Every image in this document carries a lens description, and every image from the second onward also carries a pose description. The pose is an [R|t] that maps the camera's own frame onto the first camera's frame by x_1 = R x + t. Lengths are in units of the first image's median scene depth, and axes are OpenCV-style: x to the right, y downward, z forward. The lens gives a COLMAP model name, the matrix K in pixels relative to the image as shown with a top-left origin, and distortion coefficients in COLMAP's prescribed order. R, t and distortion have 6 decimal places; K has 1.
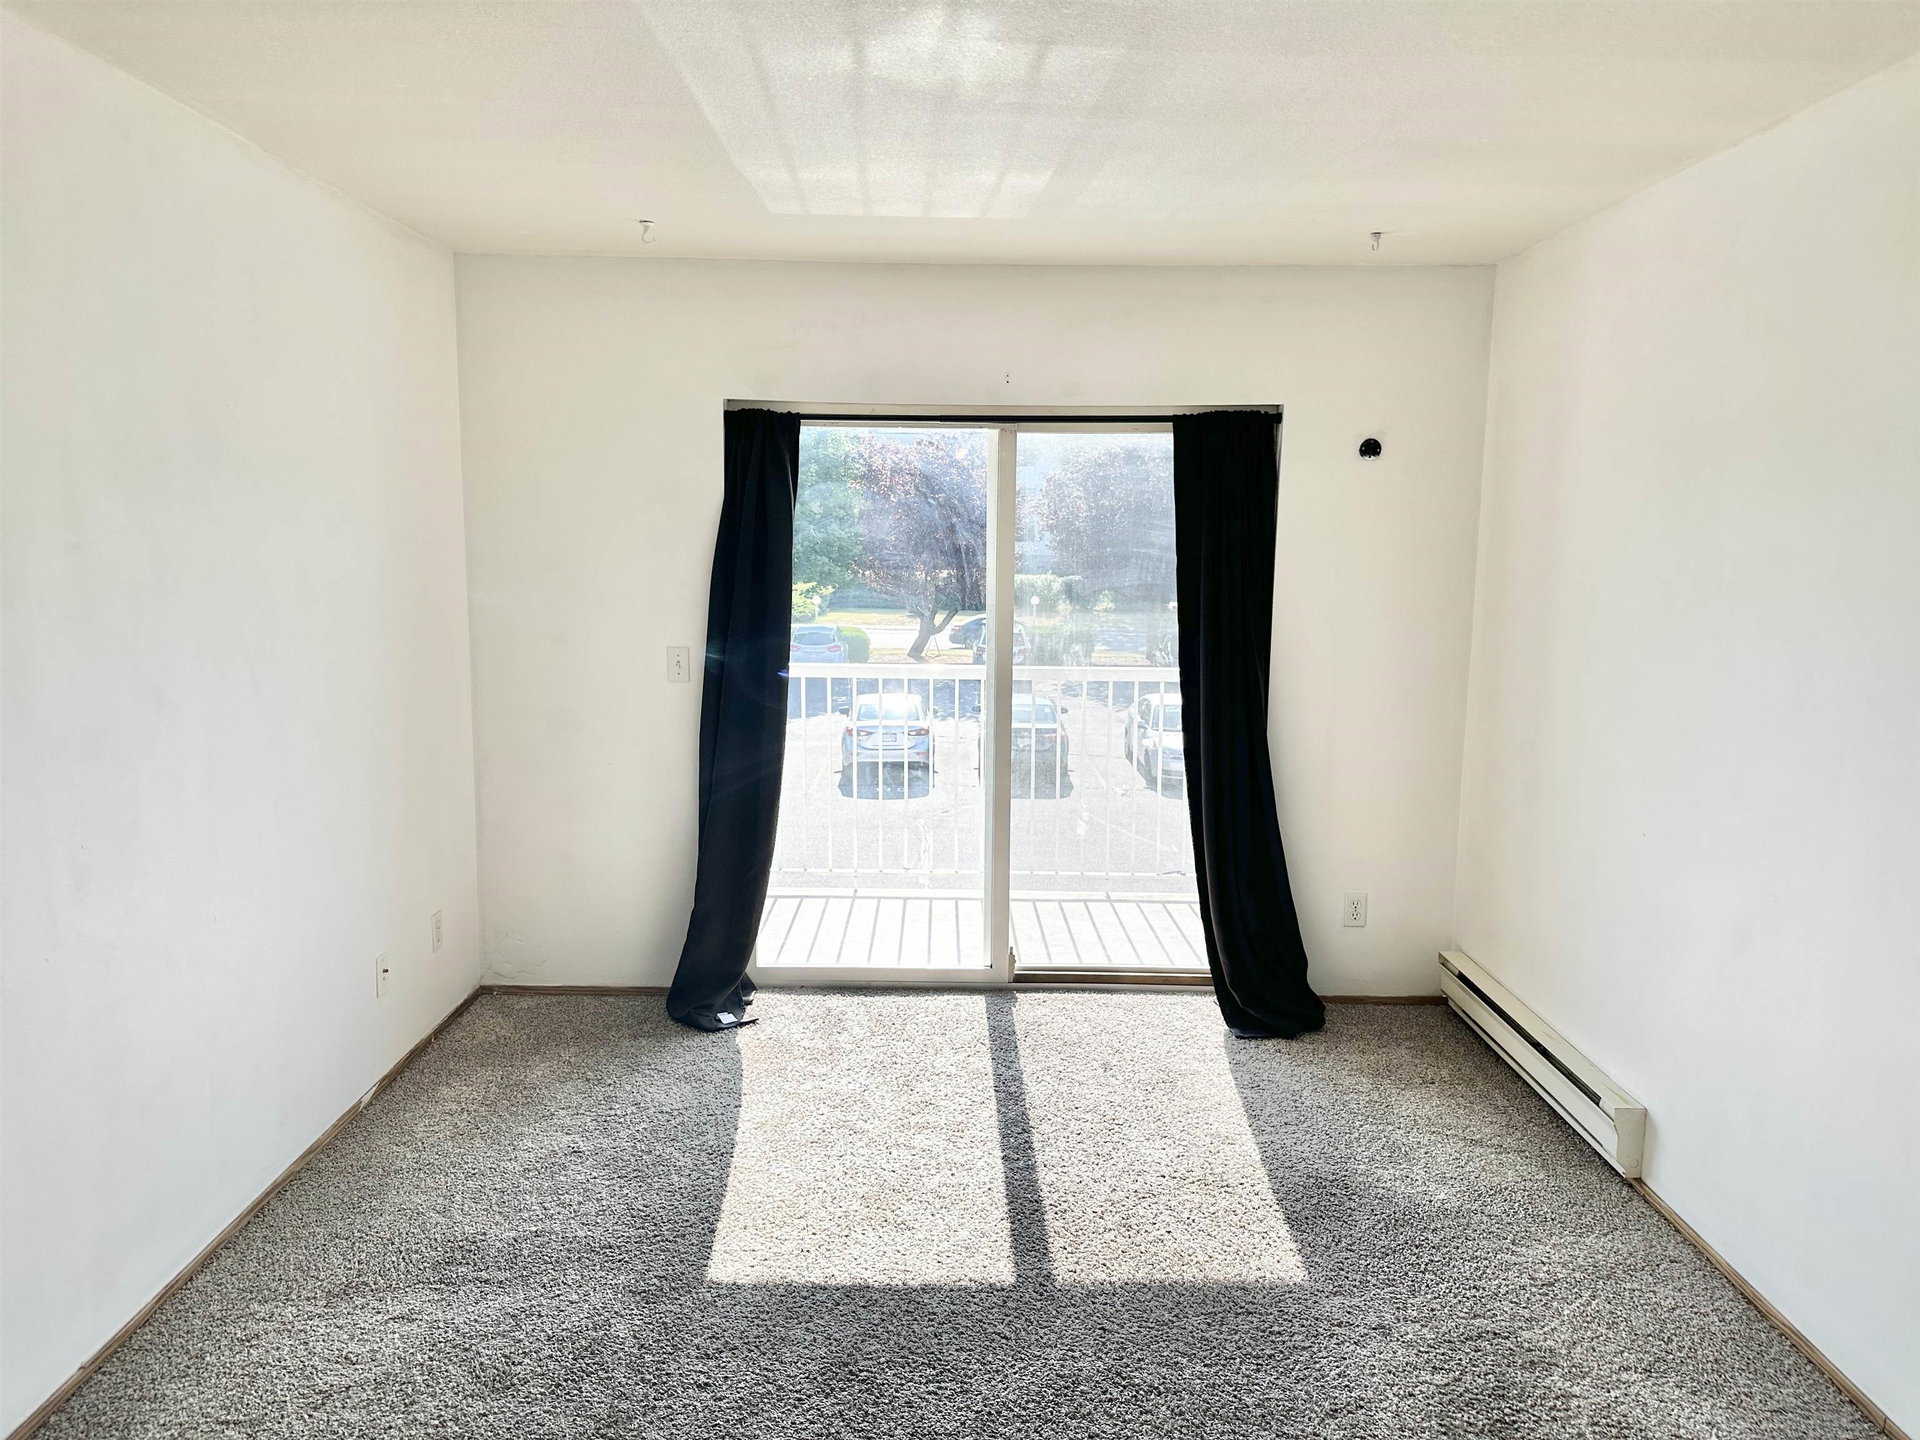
lens RADIAL K [[1343.6, 0, 966.0], [0, 1343.6, 725.8], [0, 0, 1]] dist [0.132135, -0.197821]
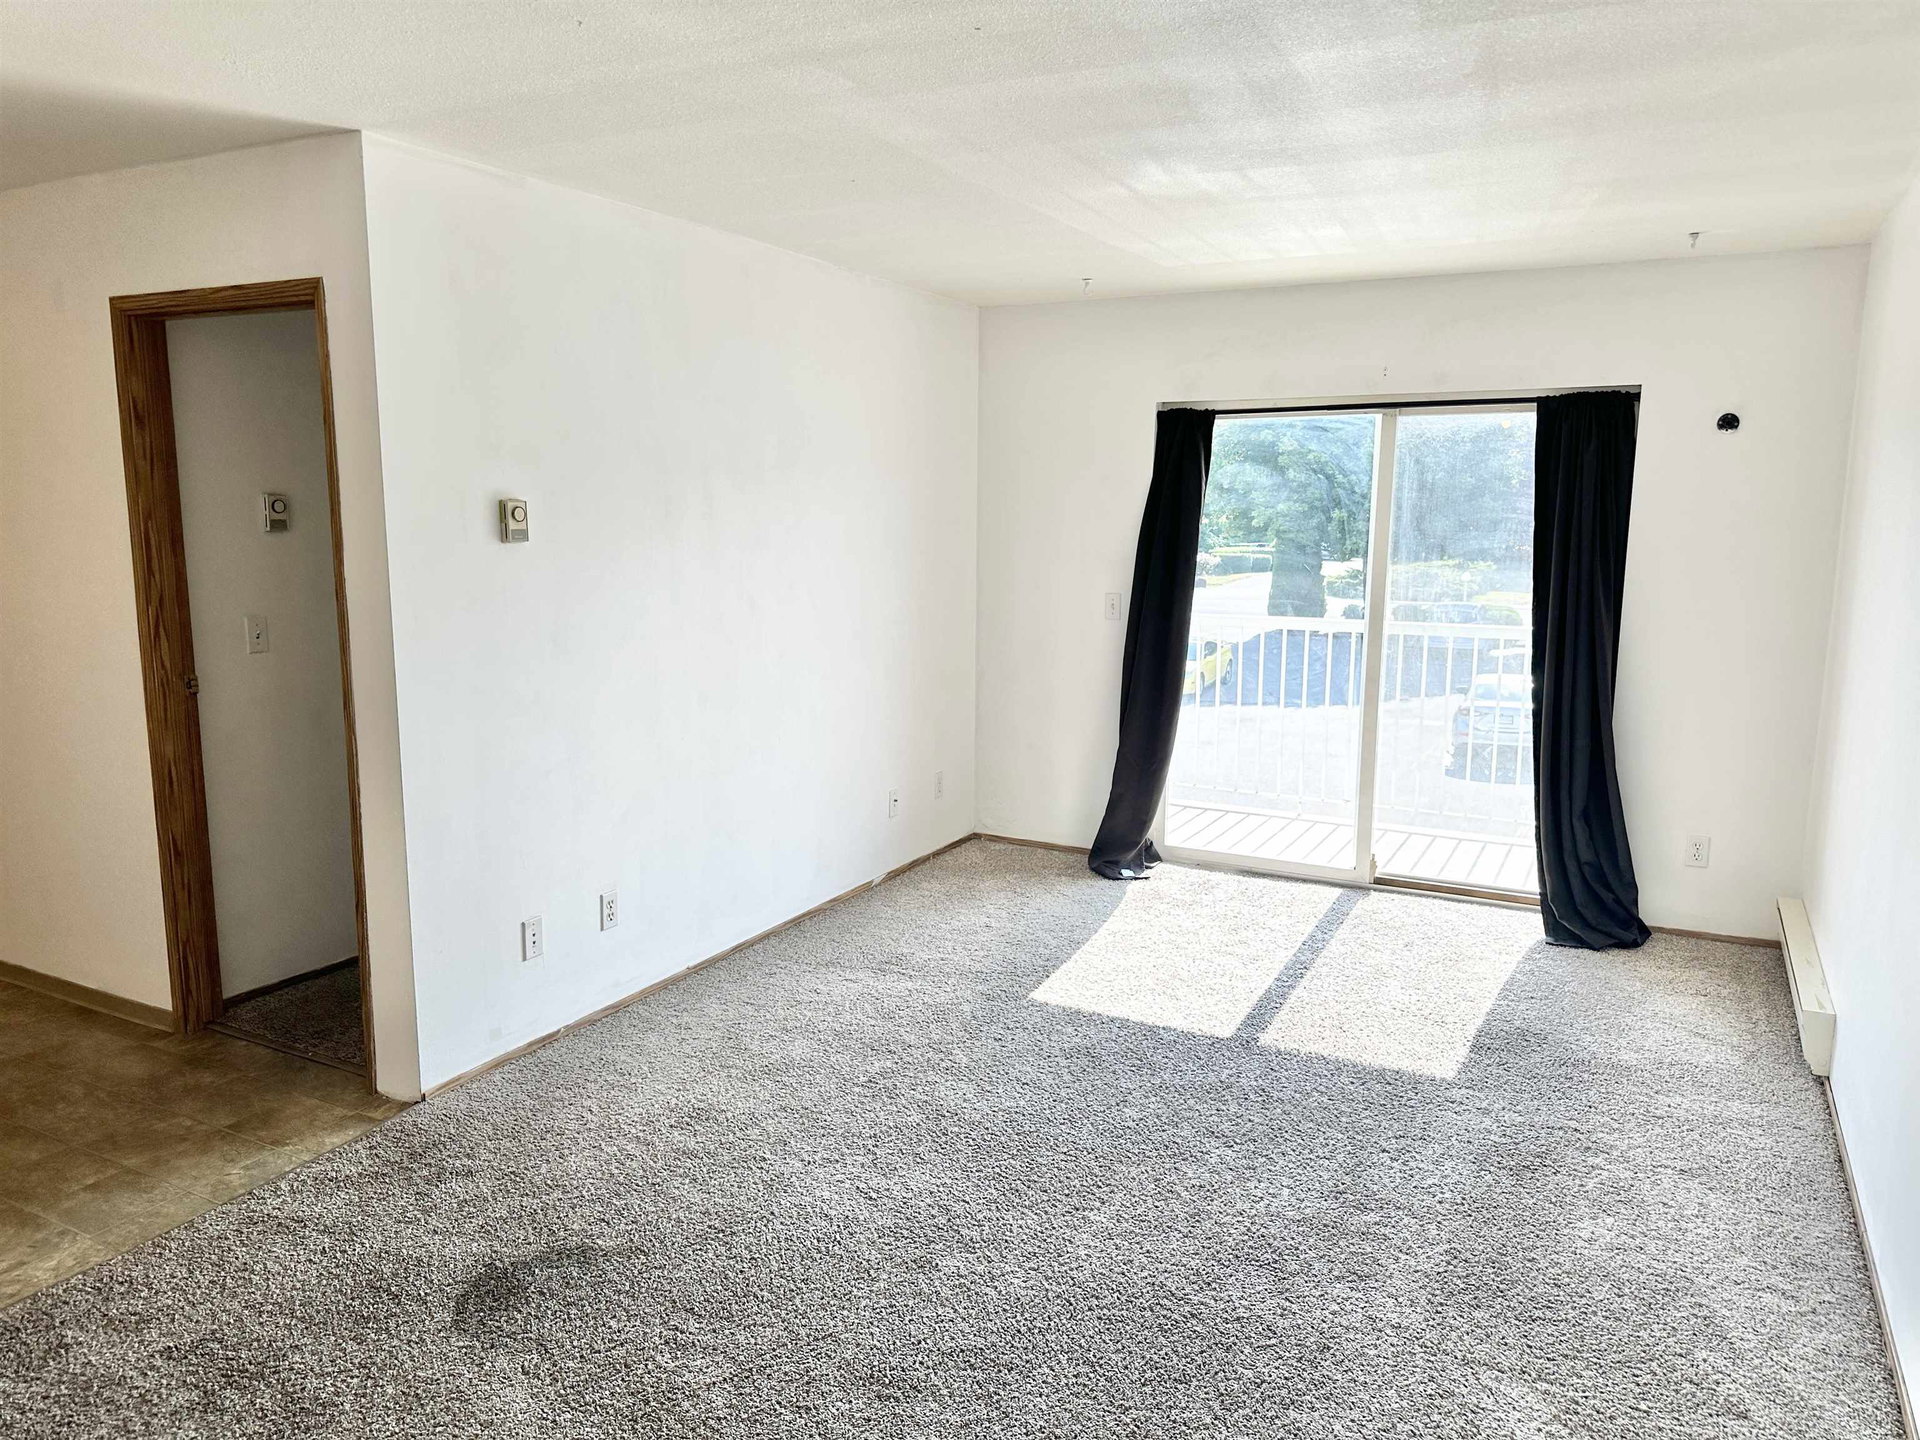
lens RADIAL K [[1343.6, 0, 966.0], [0, 1343.6, 725.8], [0, 0, 1]] dist [0.132135, -0.197821]
pose [[0.887338, 0.070226, -0.455740, 0.277826], [-0.062948, 0.997531, 0.031149, 0.041653], [0.456802, 0.001048, 0.889568, -0.247868]]
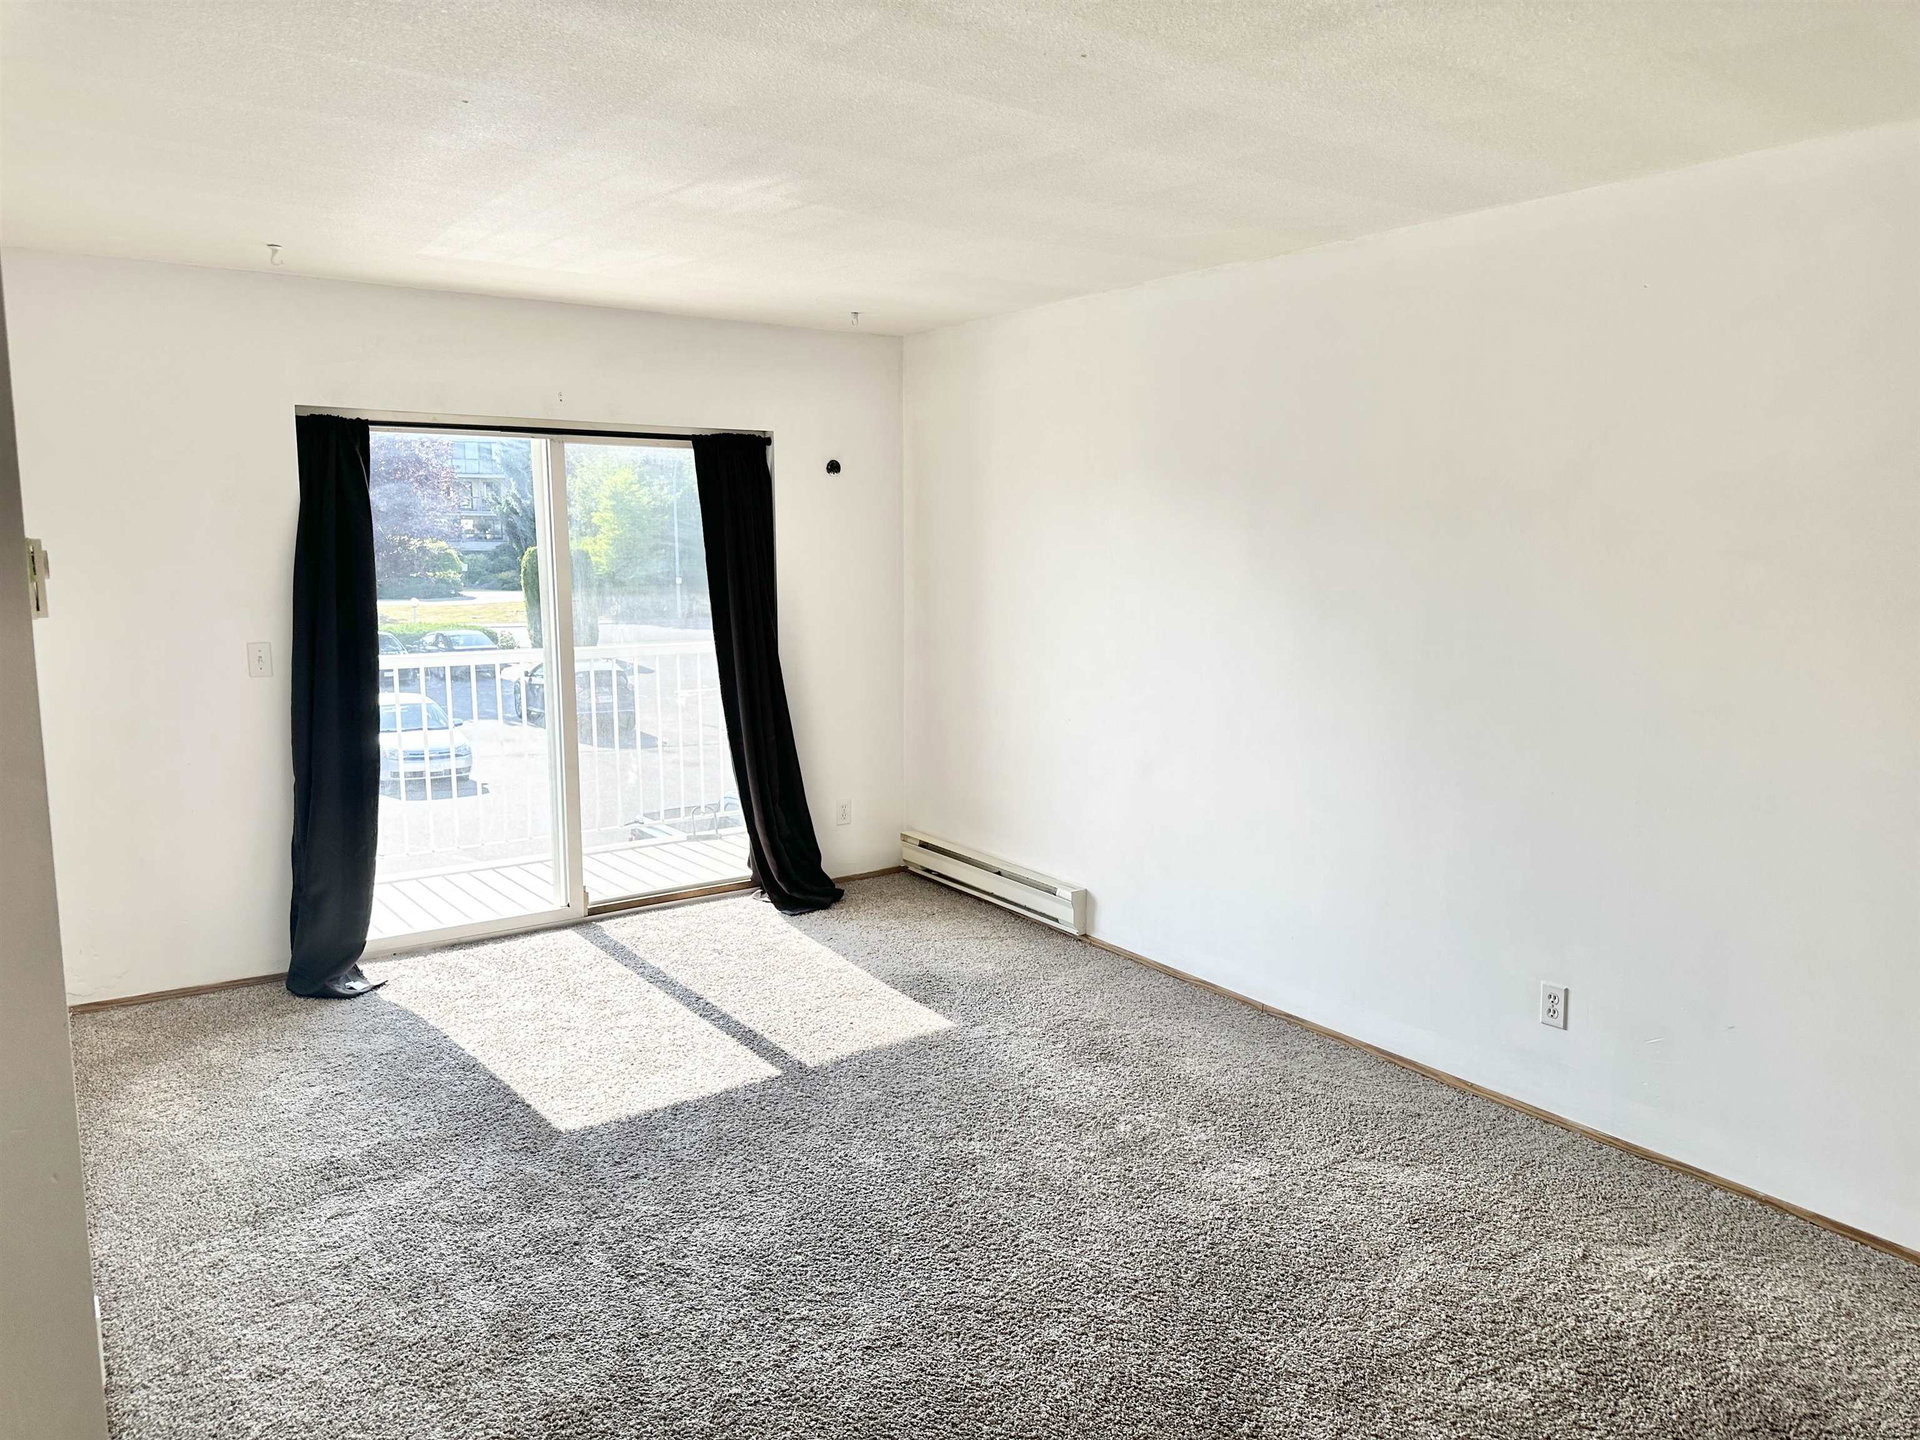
lens RADIAL K [[1343.6, 0, 966.0], [0, 1343.6, 725.8], [0, 0, 1]] dist [0.132135, -0.197821]
pose [[0.820651, -0.094207, 0.563611, -0.377686], [0.088760, 0.995361, 0.037134, 0.014461], [-0.564494, 0.019552, 0.825205, -0.171060]]
